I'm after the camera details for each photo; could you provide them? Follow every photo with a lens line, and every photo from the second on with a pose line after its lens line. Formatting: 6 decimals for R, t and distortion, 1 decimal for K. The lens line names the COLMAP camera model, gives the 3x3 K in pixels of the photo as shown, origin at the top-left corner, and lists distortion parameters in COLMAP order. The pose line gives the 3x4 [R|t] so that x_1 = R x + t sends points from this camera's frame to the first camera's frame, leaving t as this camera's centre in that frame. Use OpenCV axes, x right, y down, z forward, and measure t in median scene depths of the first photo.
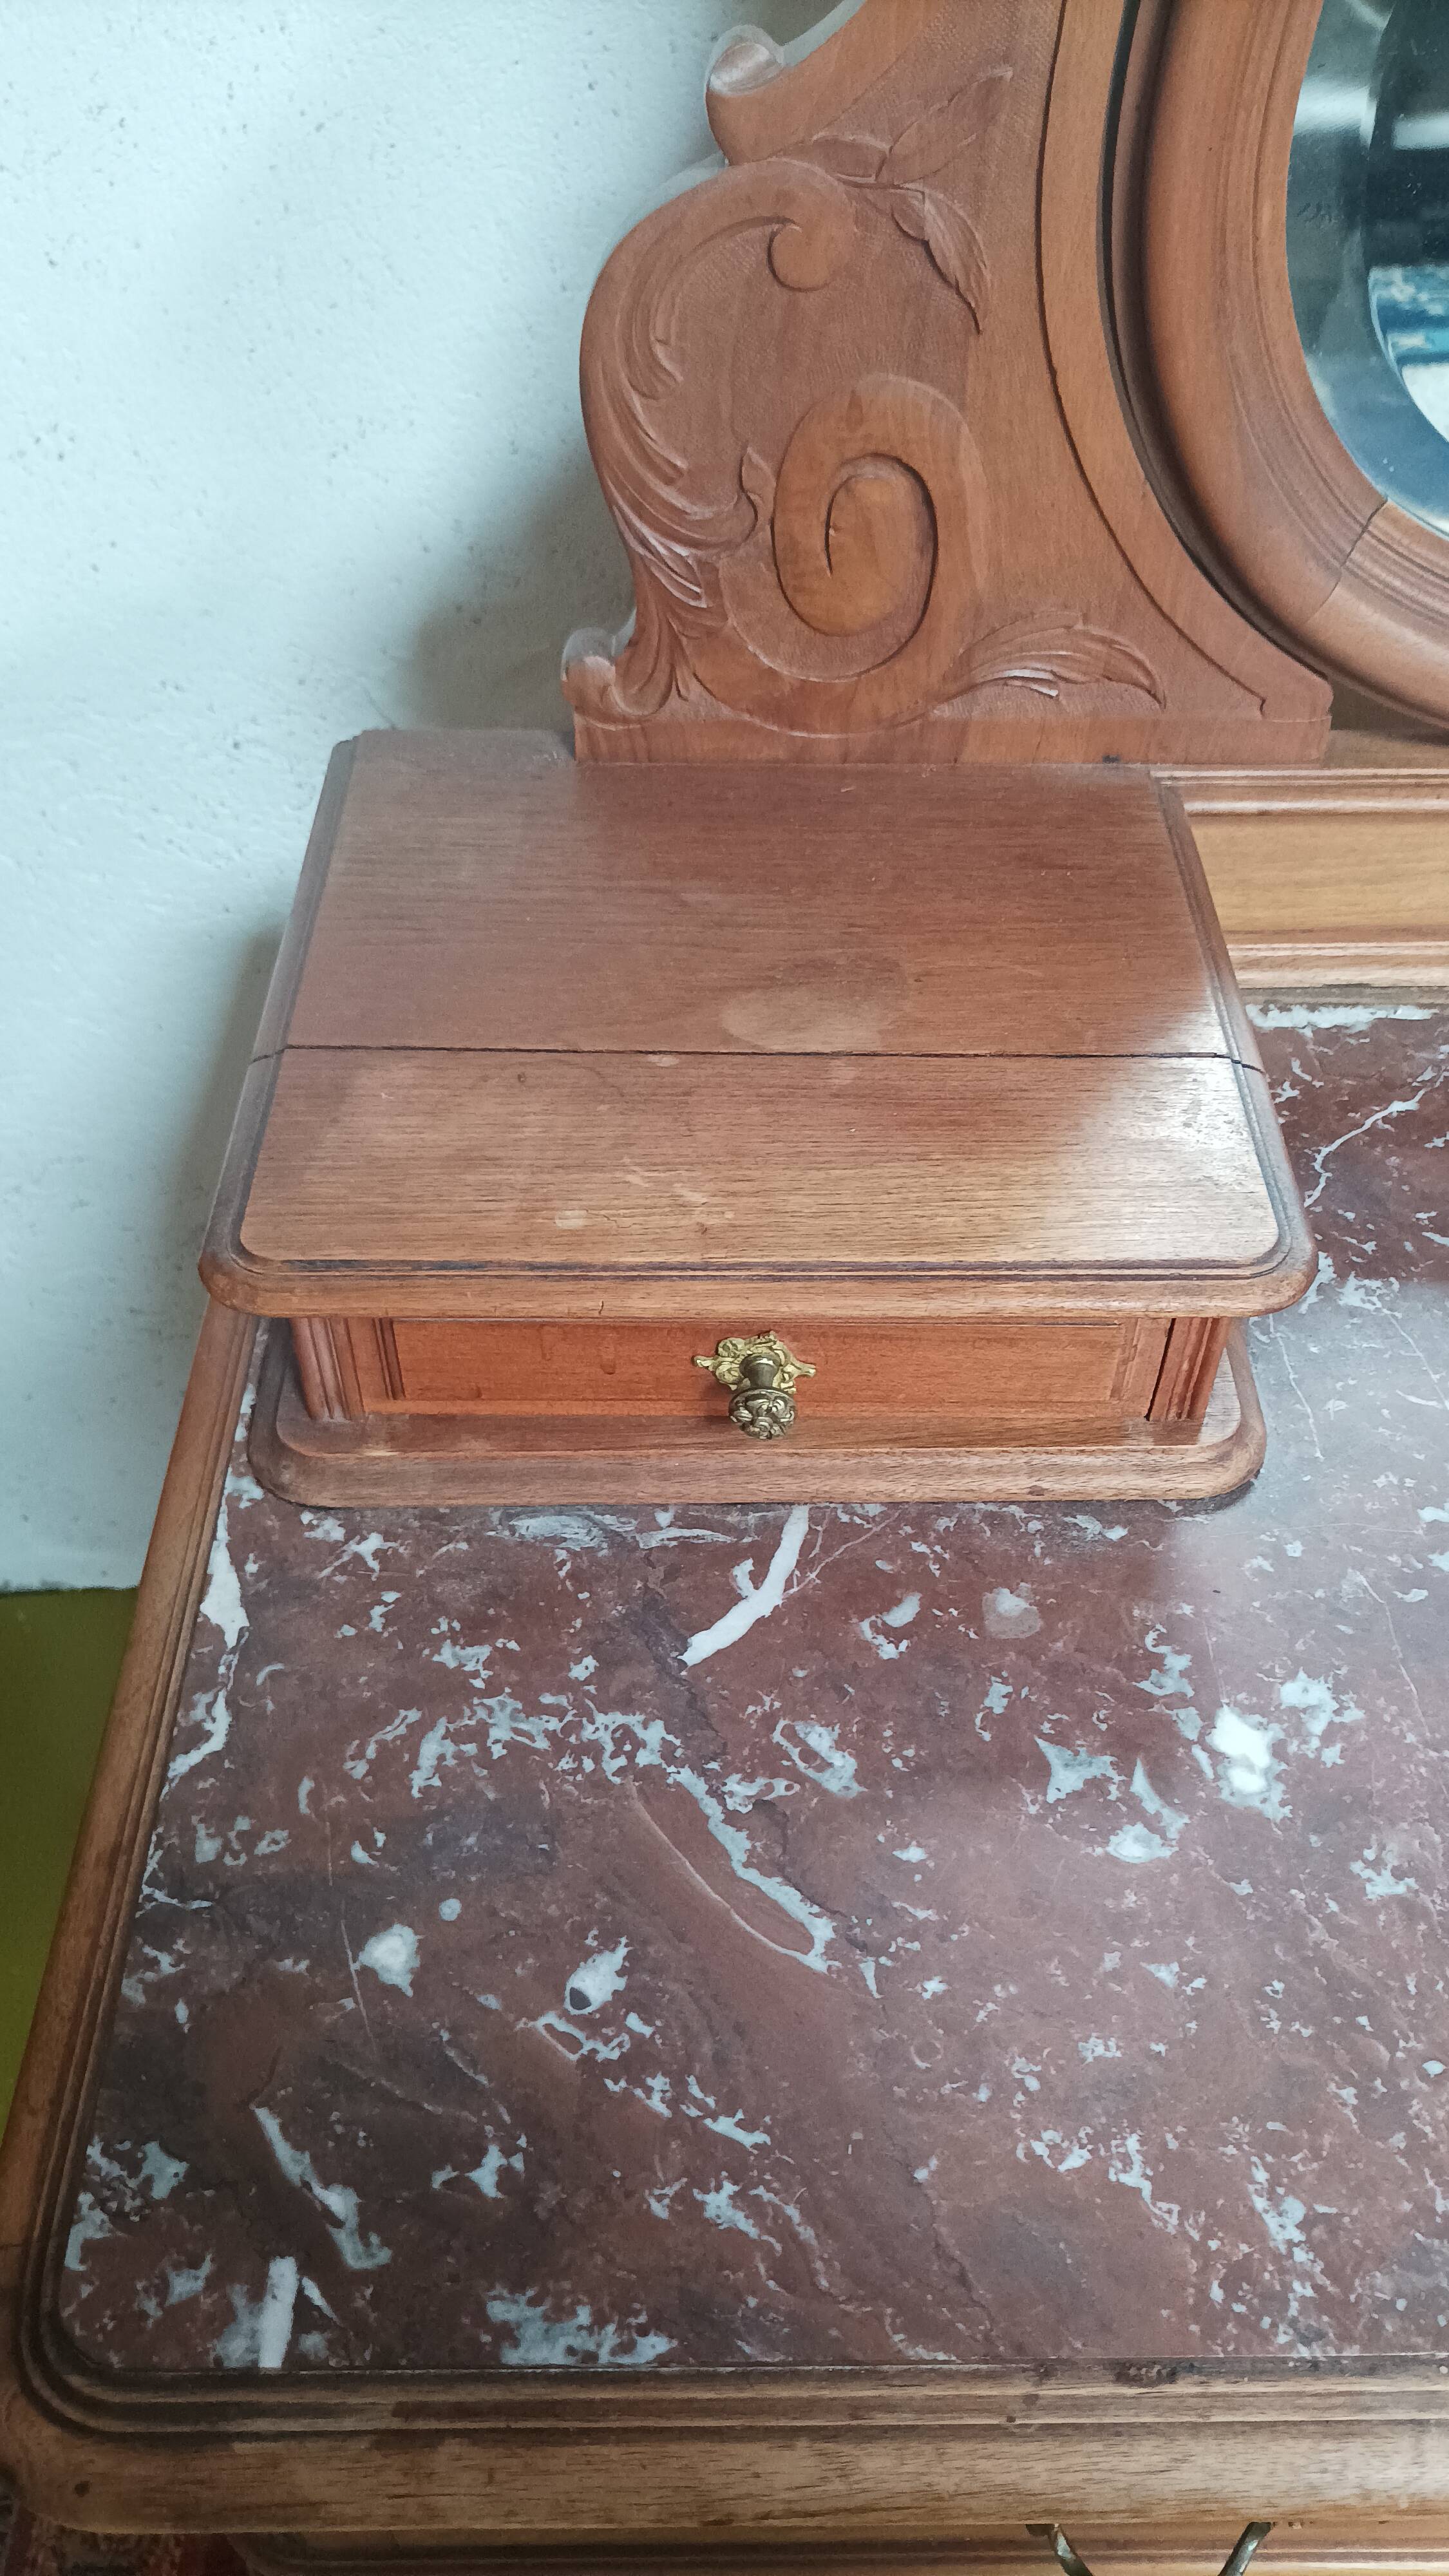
lens RADIAL K [[1945.8, 0, 739.1], [0, 1945.8, 1285.8], [0, 0, 1]] dist [0.025073, -0.028553]
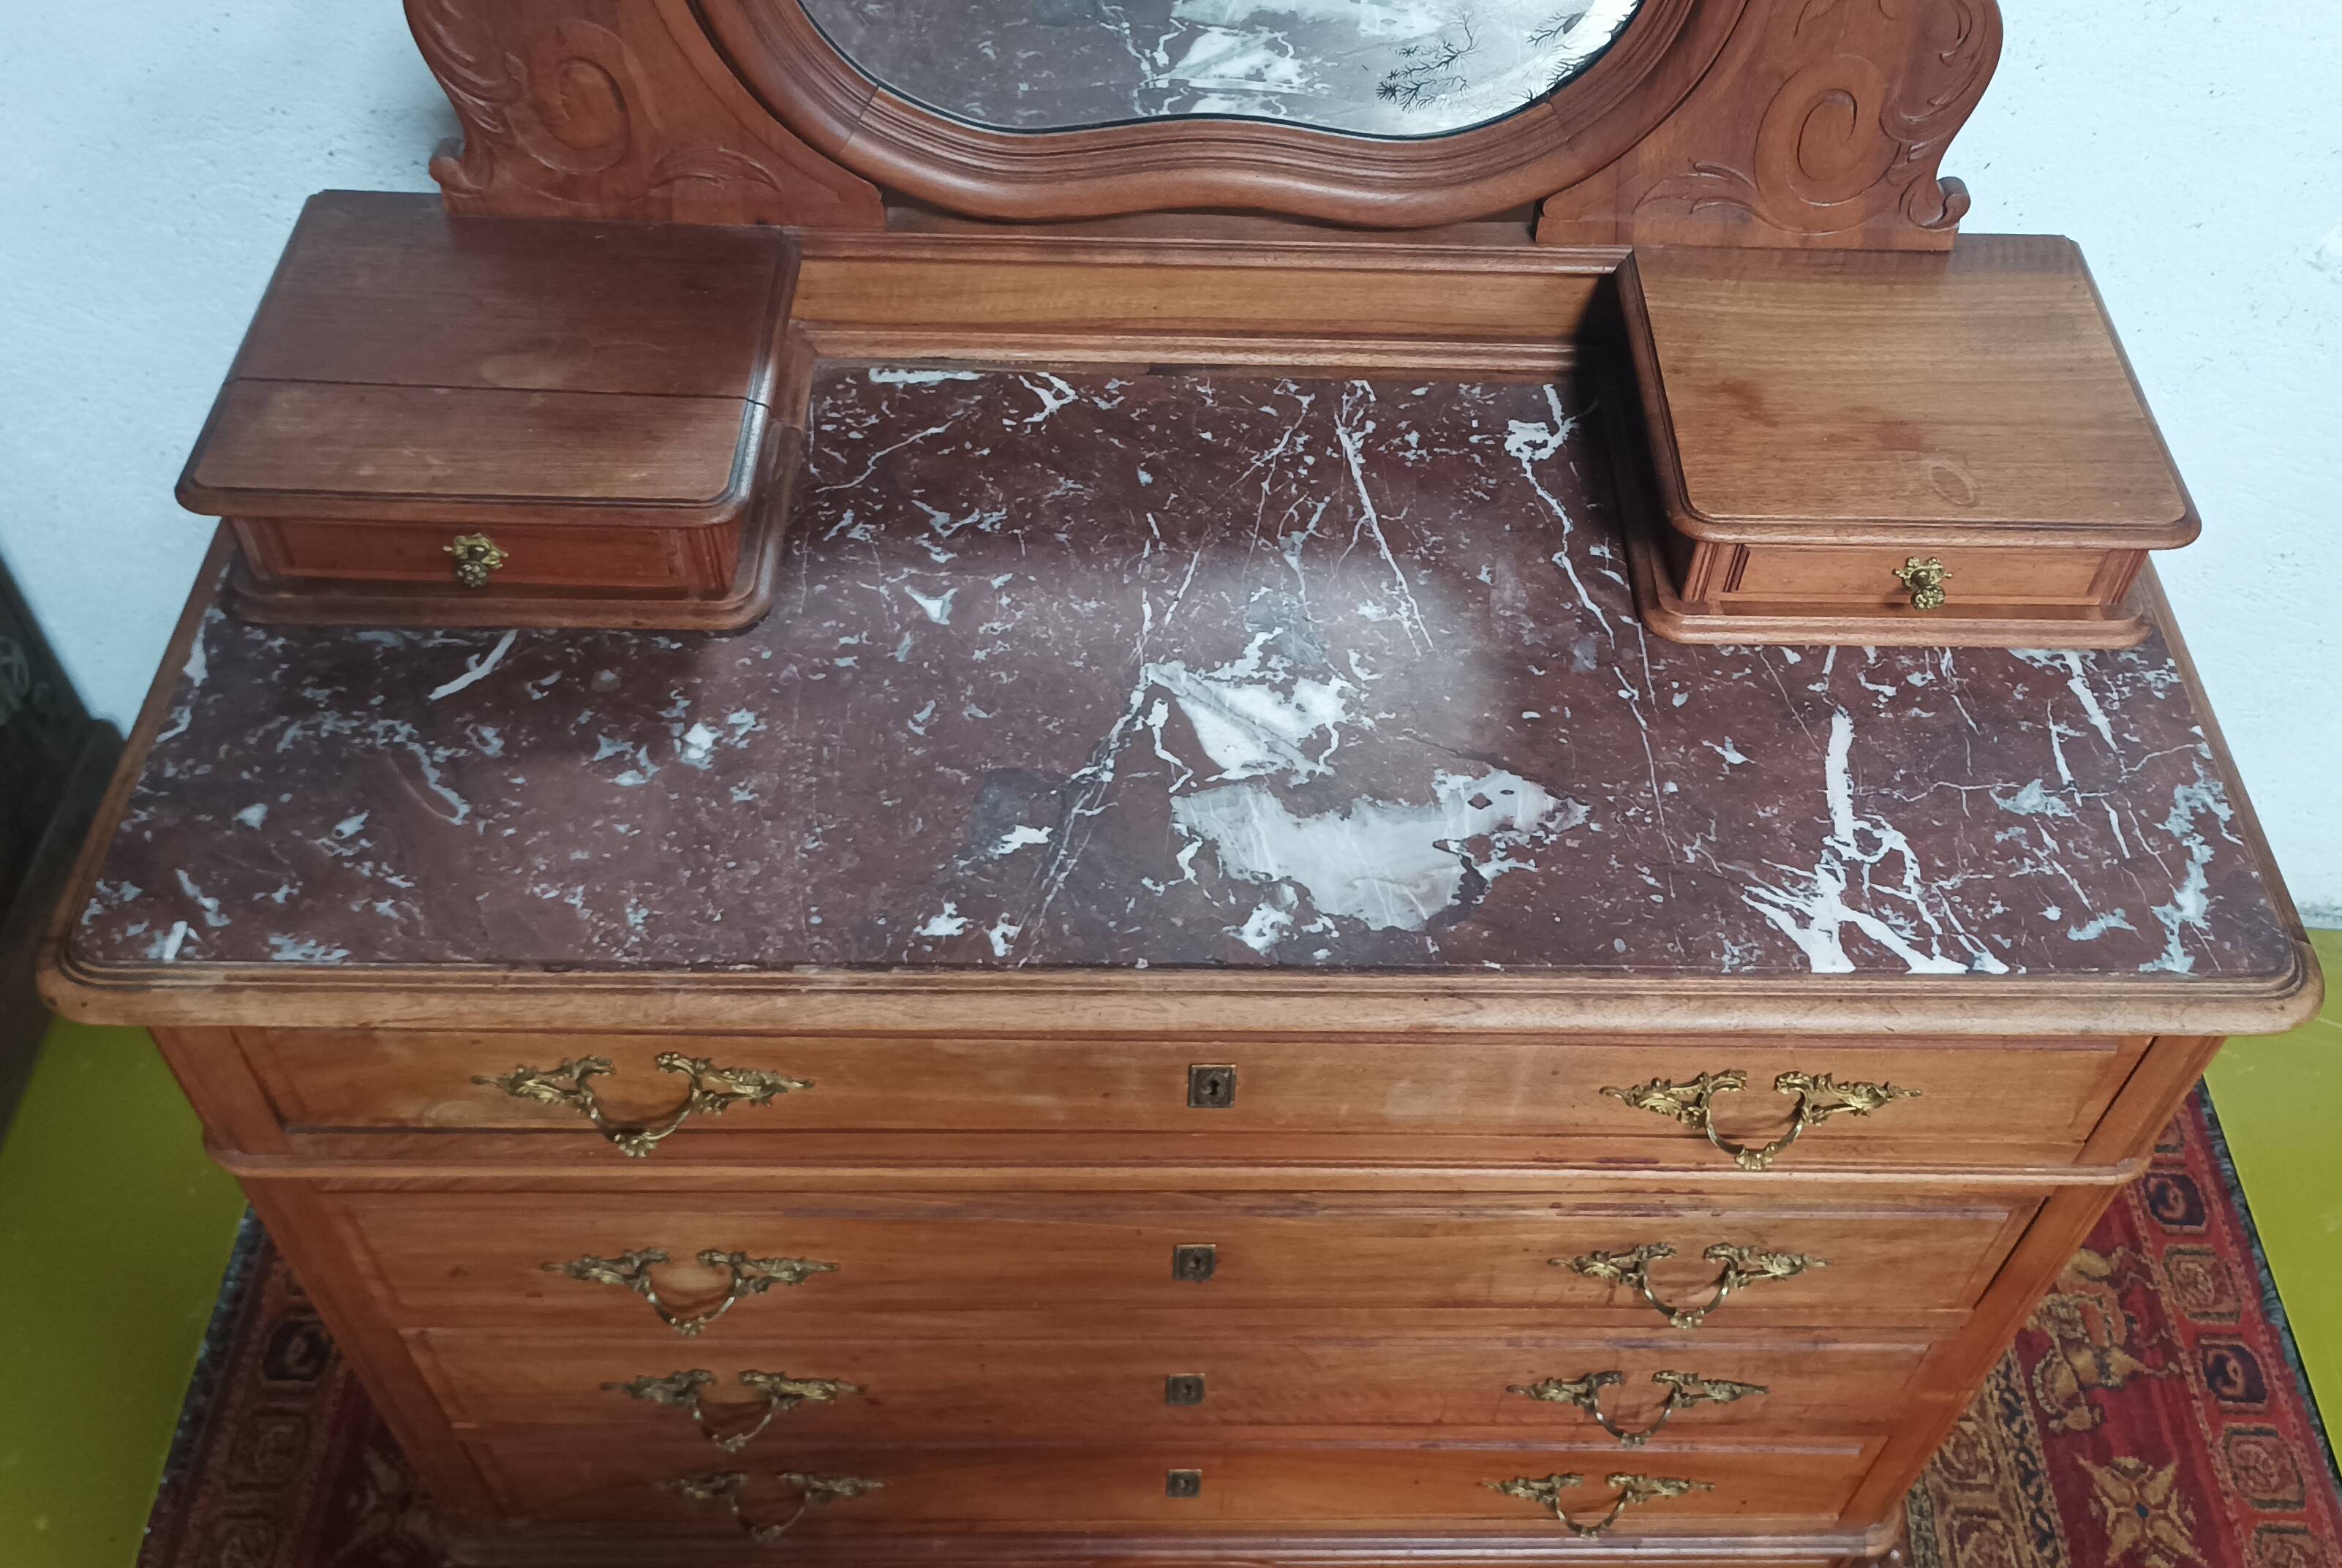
lens RADIAL K [[2198.4, 0, 1282.9], [0, 2198.4, 783.2], [0, 0, 1]] dist [0.029774, 0.000000]
pose [[0.999232, 0.018481, 0.034566, 0.784135], [-0.020559, 0.997942, 0.060738, 0.128359], [-0.033372, -0.061402, 0.997555, -1.311992]]
